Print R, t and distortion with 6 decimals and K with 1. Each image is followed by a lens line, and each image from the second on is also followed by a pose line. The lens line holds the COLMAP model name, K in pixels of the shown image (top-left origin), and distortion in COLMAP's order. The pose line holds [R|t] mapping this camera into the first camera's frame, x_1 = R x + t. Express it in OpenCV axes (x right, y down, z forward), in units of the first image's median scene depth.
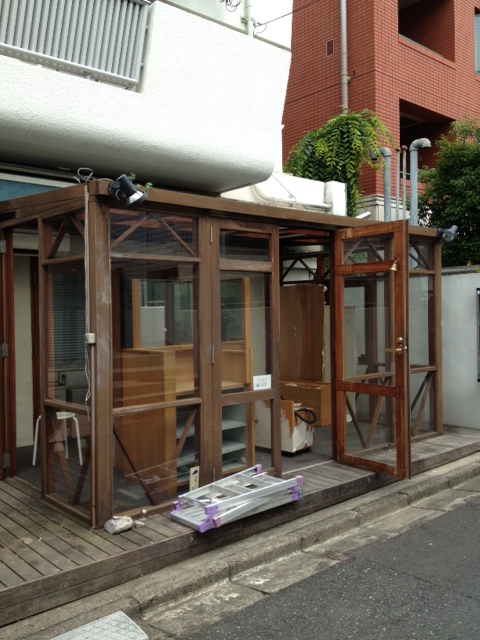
lens RADIAL K [[597.7, 0, 238.3], [0, 597.7, 318.2], [0, 0, 1]] dist [-0.022569, 0.000000]
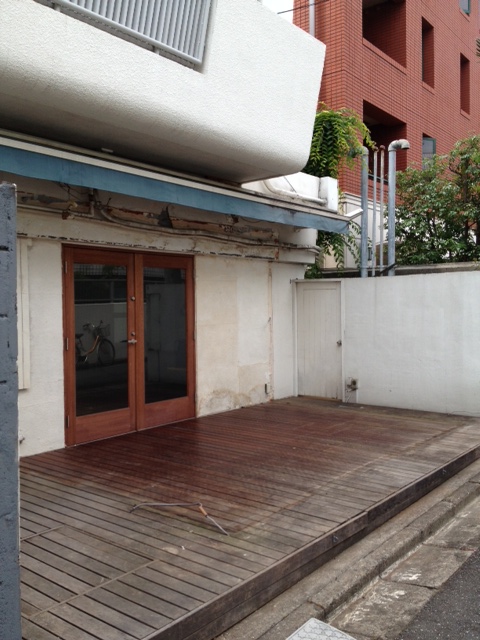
lens RADIAL K [[597.7, 0, 240.3], [0, 597.7, 320.3], [0, 0, 1]] dist [-0.022569, 0.000000]
pose [[0.986386, 0.004737, 0.164379, -0.316247], [-0.006457, 0.999930, 0.009932, 0.006256], [-0.164320, -0.010858, 0.986347, 0.059569]]
